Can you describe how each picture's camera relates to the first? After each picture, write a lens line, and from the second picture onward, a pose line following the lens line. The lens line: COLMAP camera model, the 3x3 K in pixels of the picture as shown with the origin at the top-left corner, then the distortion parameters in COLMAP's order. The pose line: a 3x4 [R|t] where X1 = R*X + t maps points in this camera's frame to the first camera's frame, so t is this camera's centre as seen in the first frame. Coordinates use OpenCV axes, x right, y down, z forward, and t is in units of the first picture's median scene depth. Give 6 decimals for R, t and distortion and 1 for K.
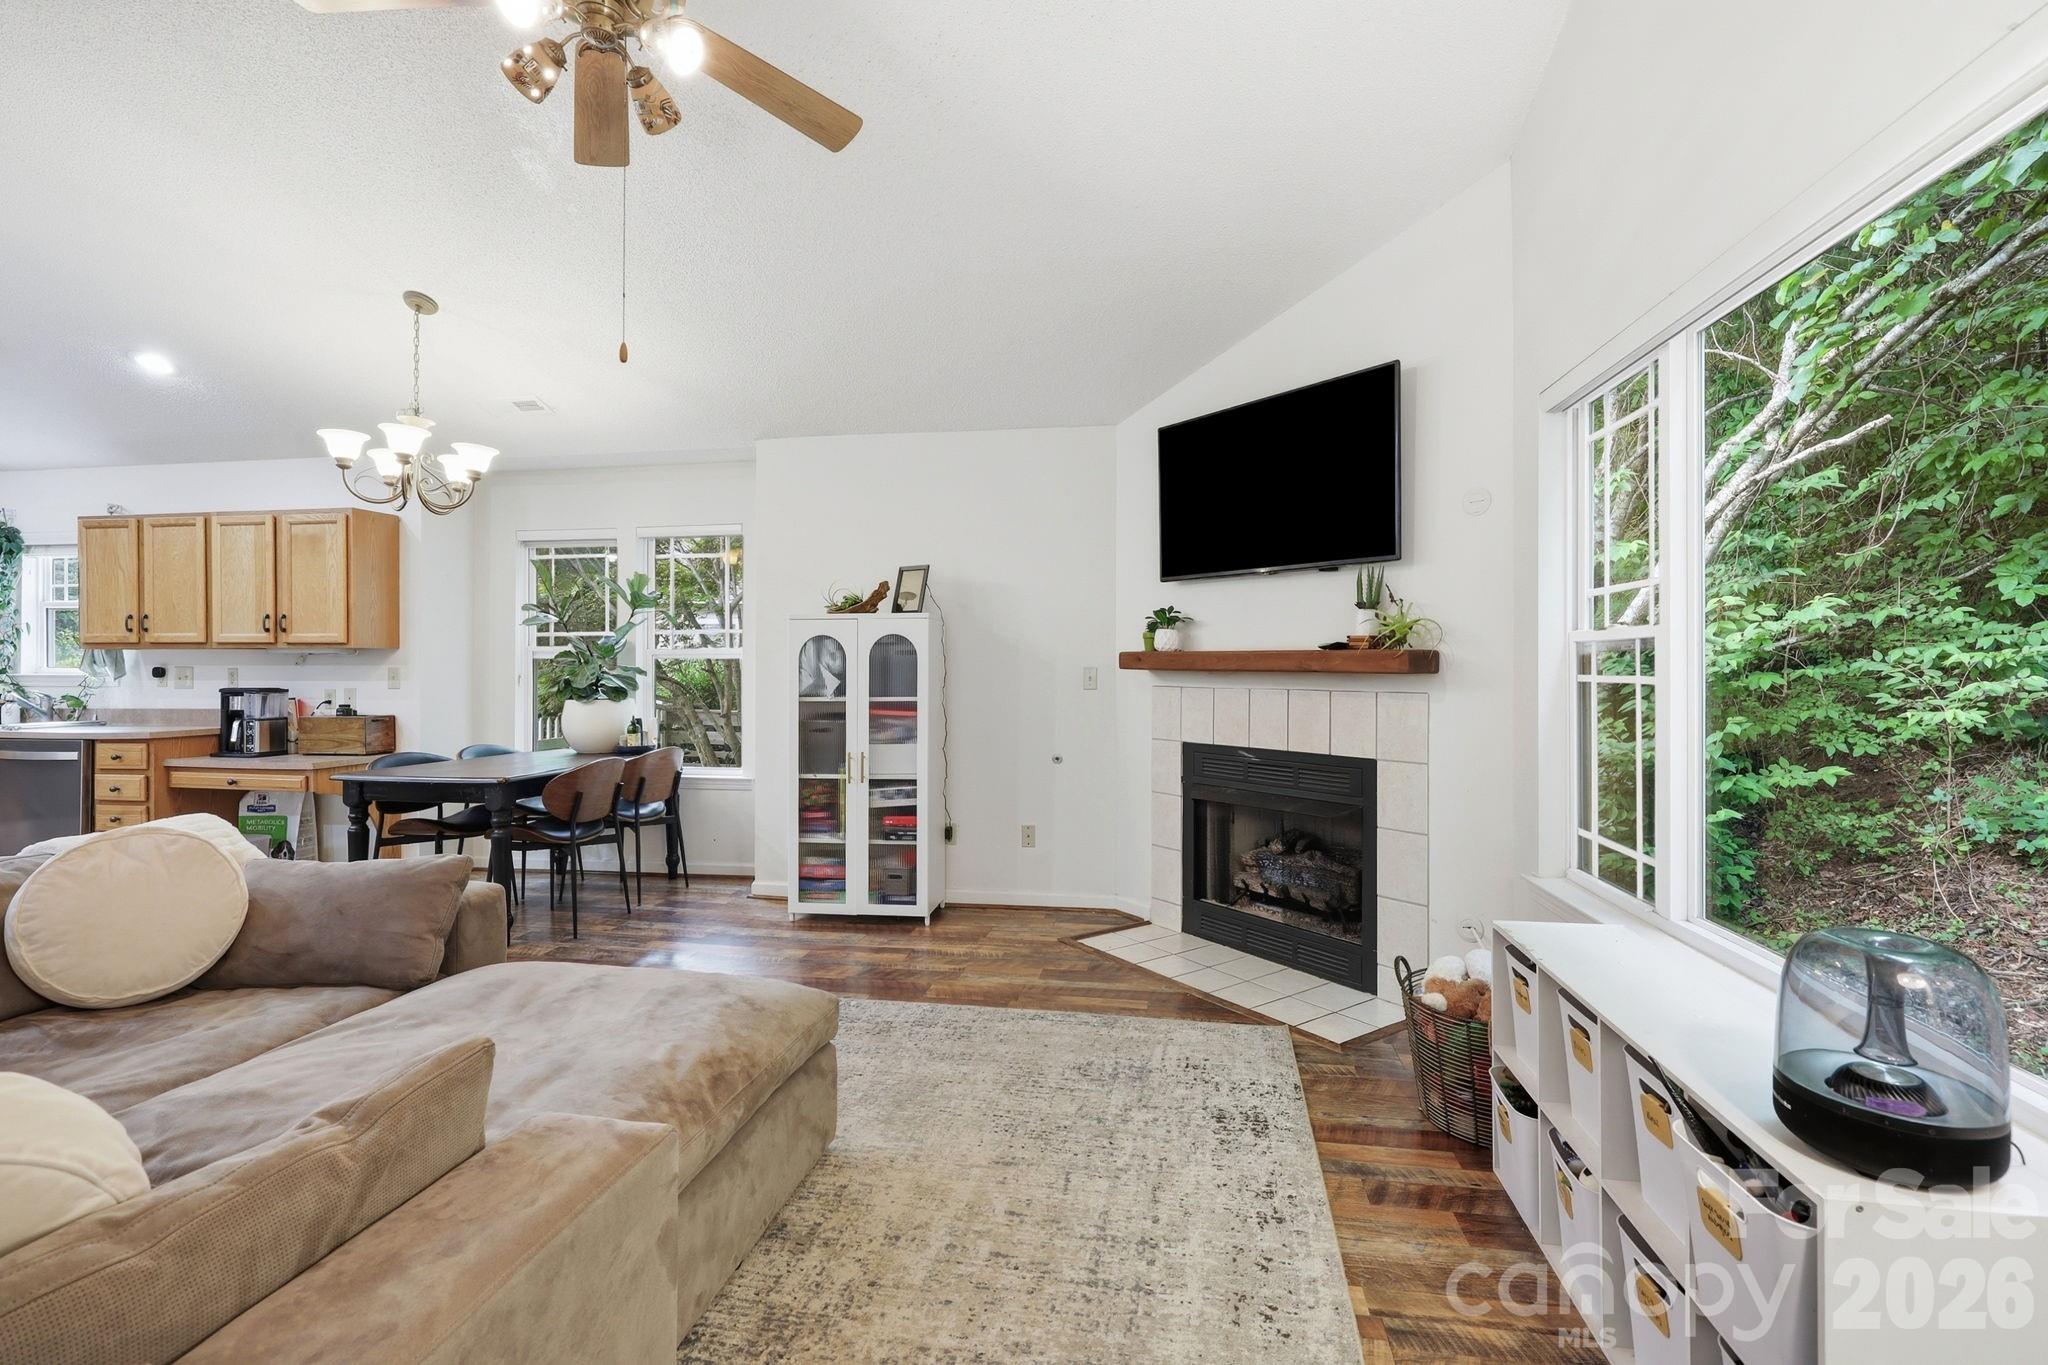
lens RADIAL K [[927.1, 0, 1020.5], [0, 927.1, 669.3], [0, 0, 1]] dist [-0.000339, -0.000015]
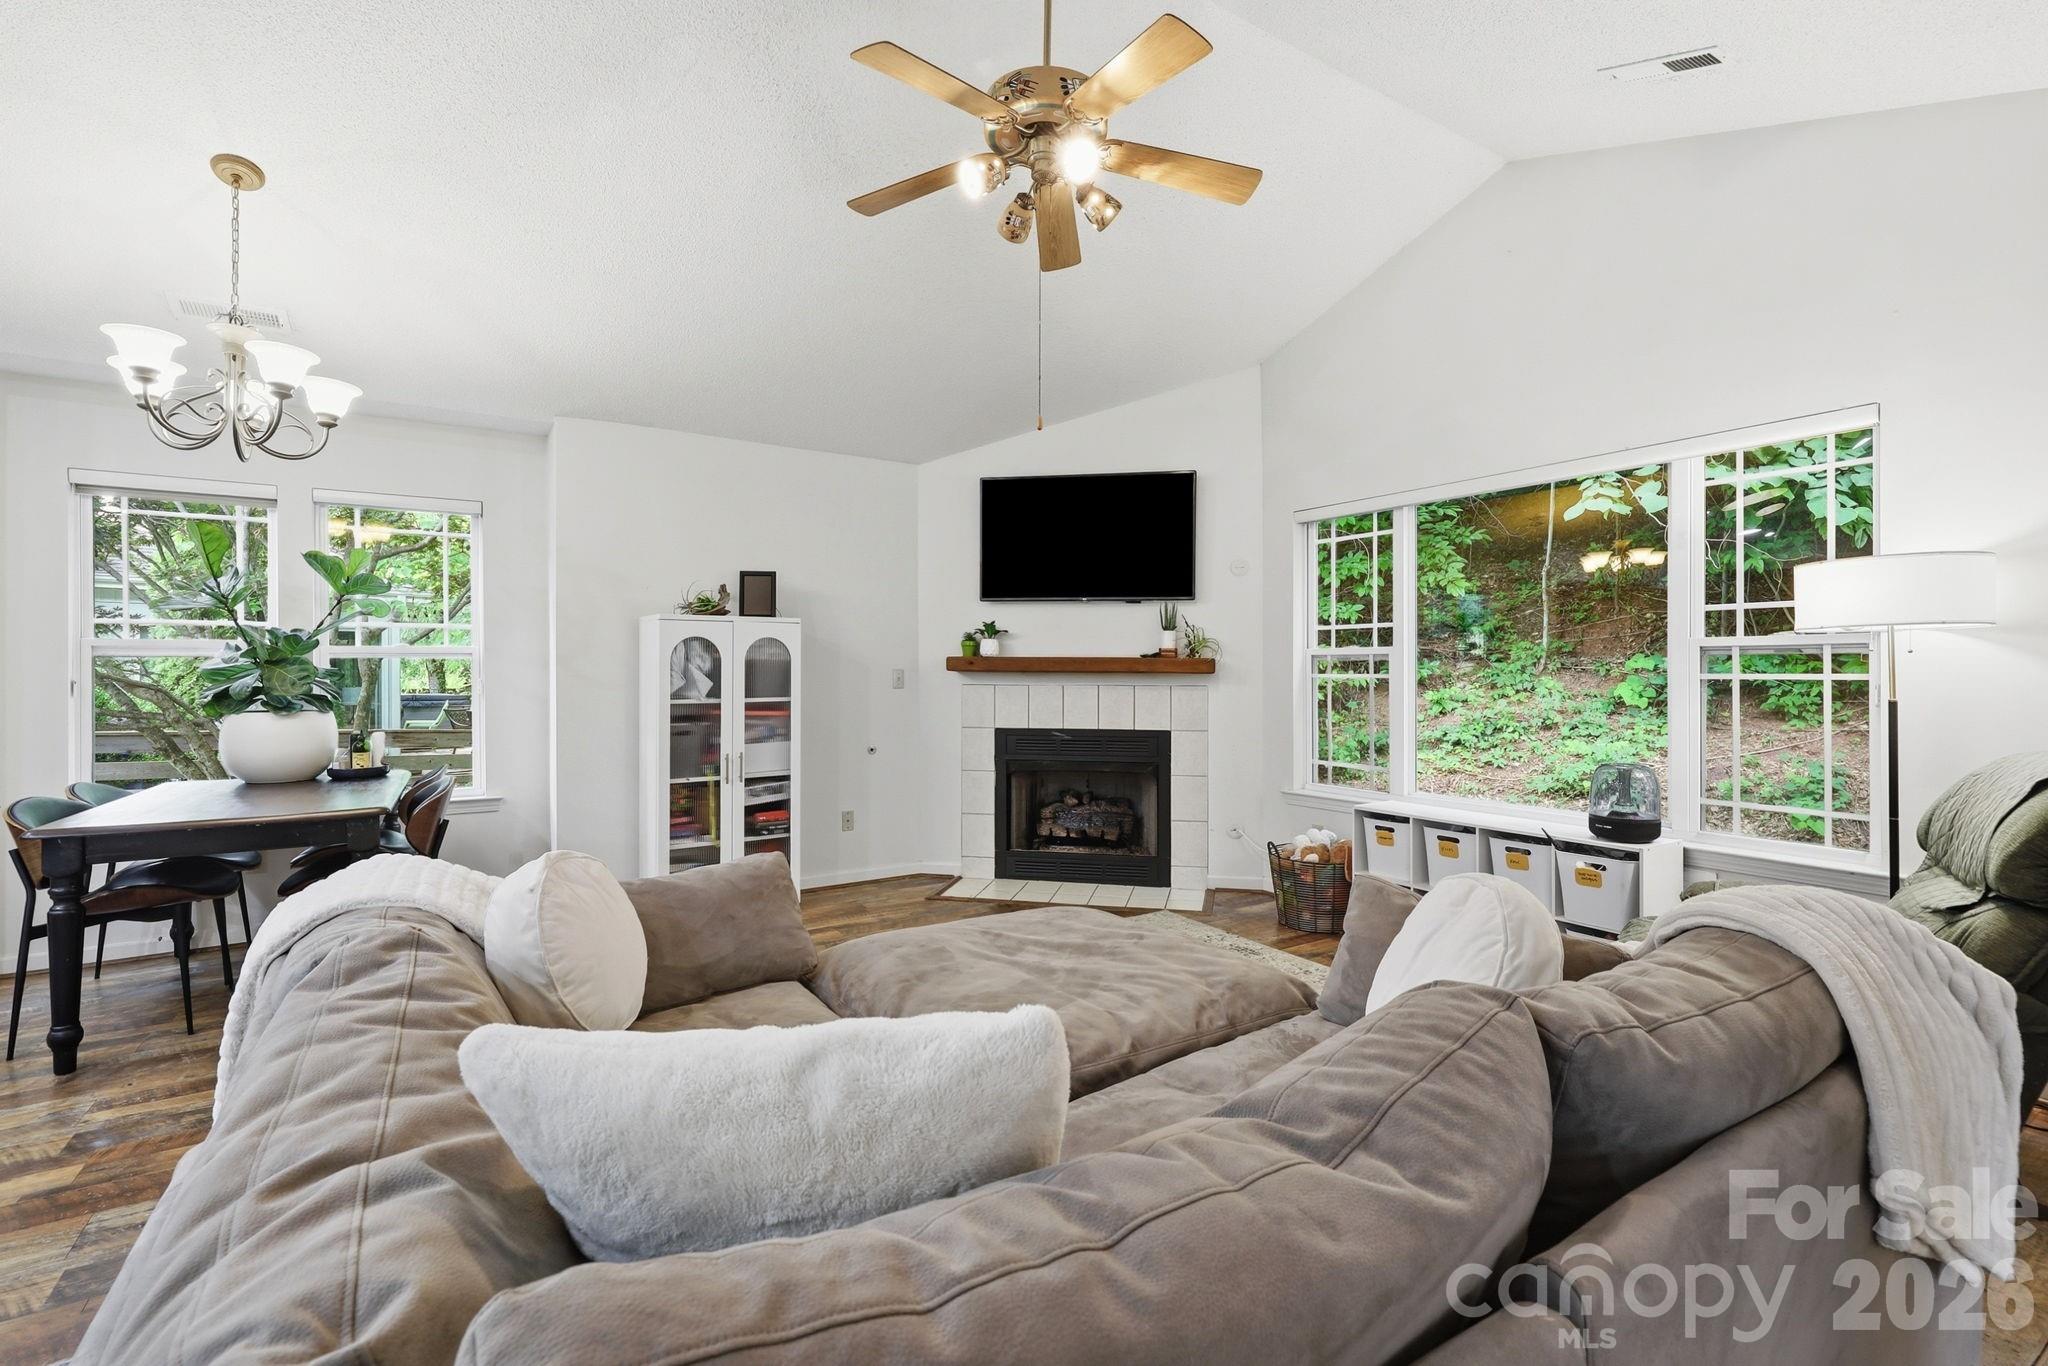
lens RADIAL K [[927.1, 0, 1020.5], [0, 927.1, 669.8], [0, 0, 1]] dist [-0.000339, -0.000015]
pose [[0.739058, 0.001811, 0.673639, -0.656474], [0.001228, 0.999991, -0.004035, 0.003461], [-0.673641, 0.003810, 0.739049, 0.038973]]
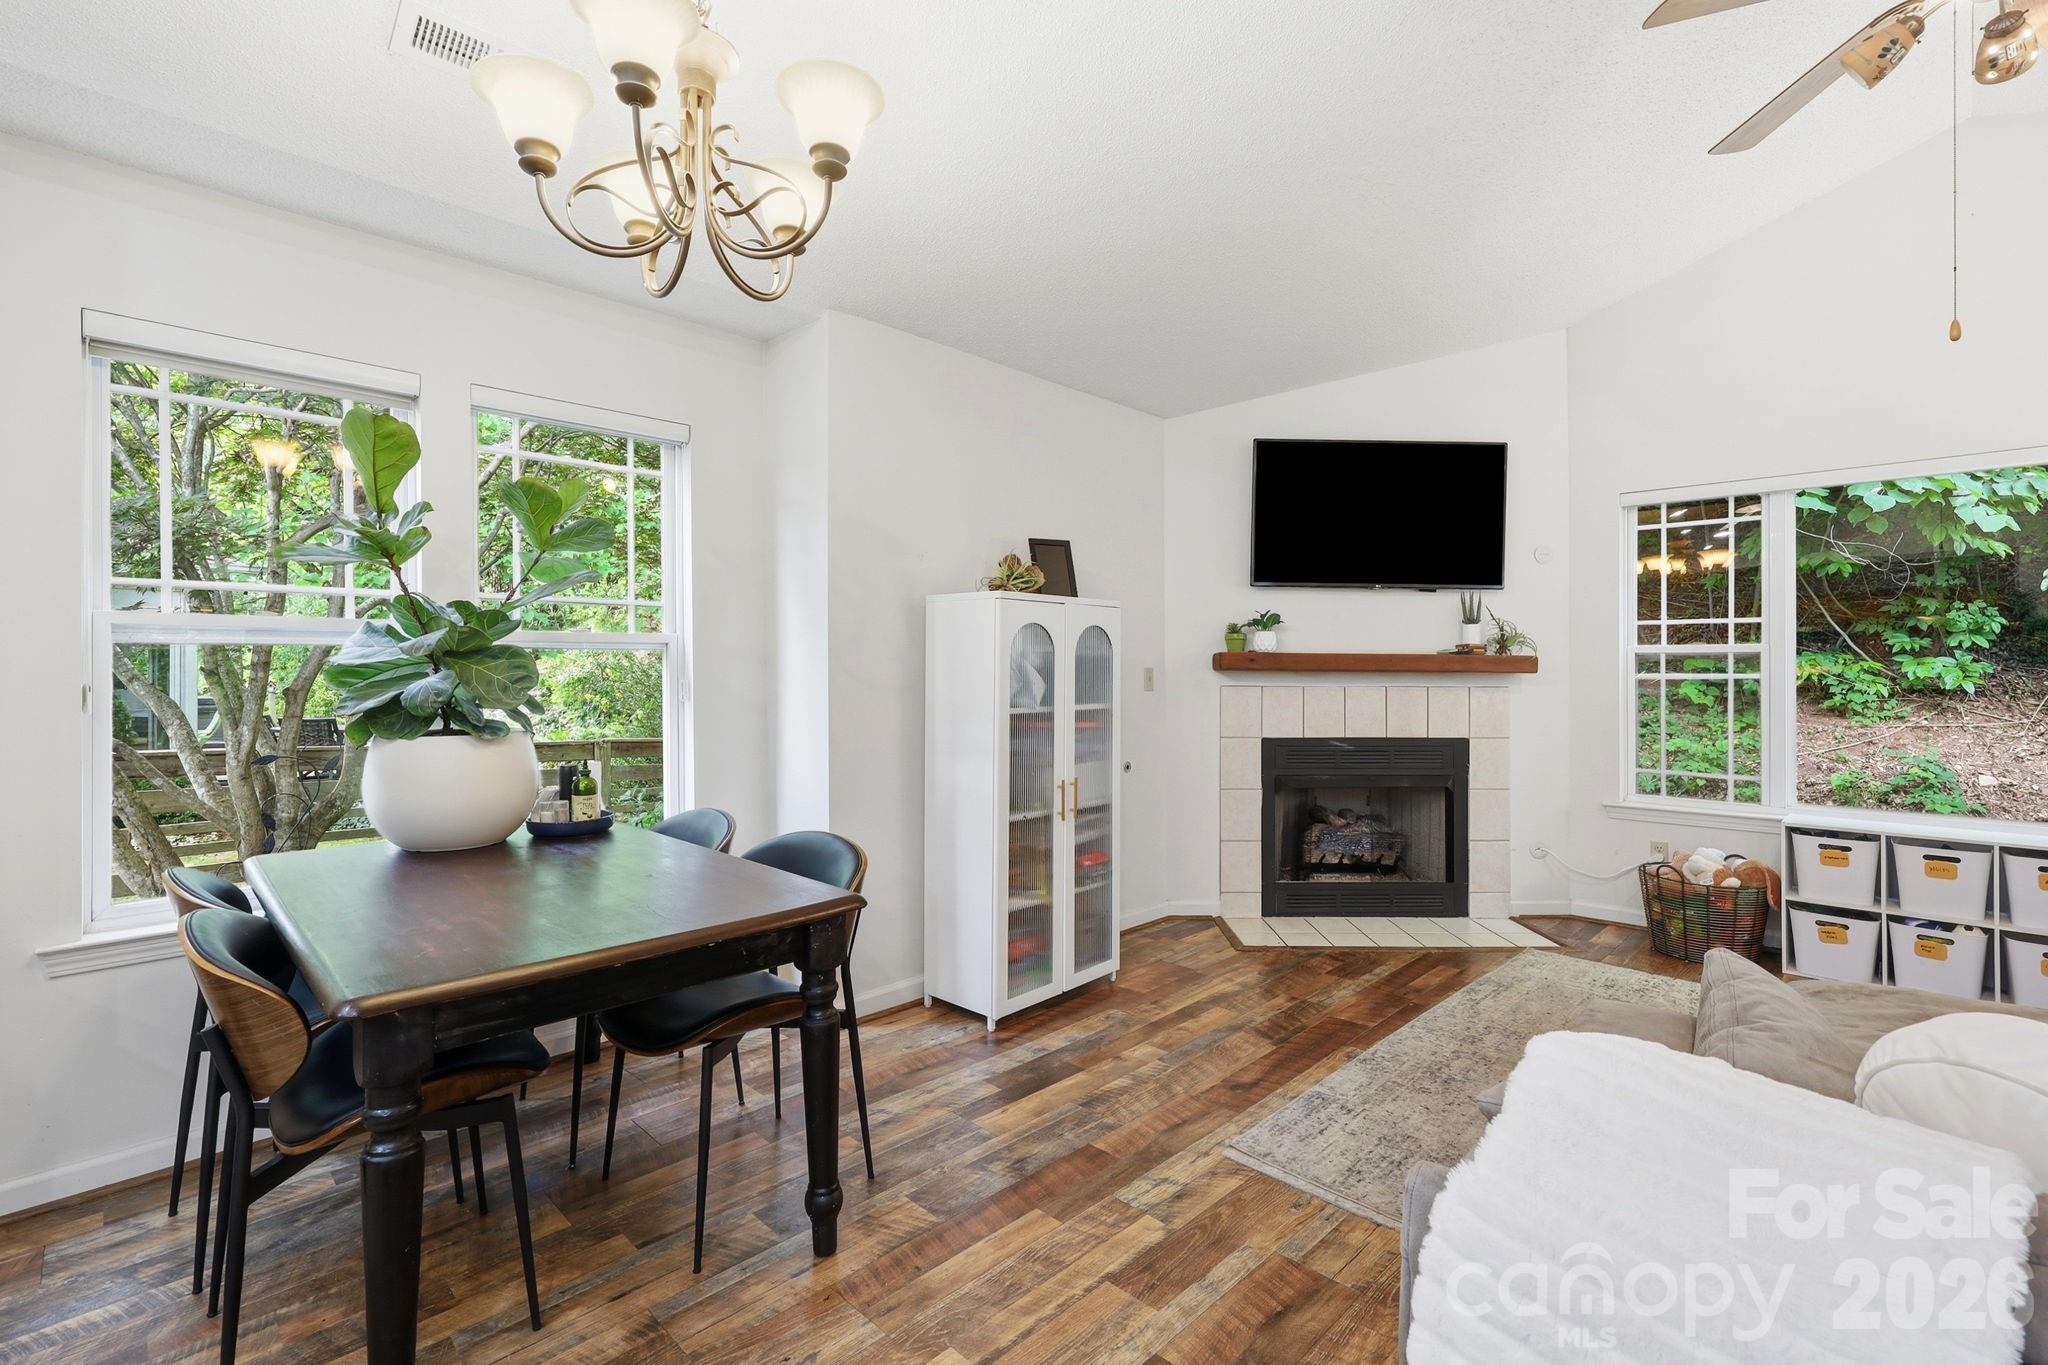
lens RADIAL K [[927.1, 0, 1020.5], [0, 927.1, 669.3], [0, 0, 1]] dist [-0.000339, -0.000015]
pose [[0.567816, 0.001987, 0.823153, -0.861440], [0.000057, 0.999997, -0.002453, 0.002128], [-0.823156, 0.001440, 0.567814, 0.625611]]
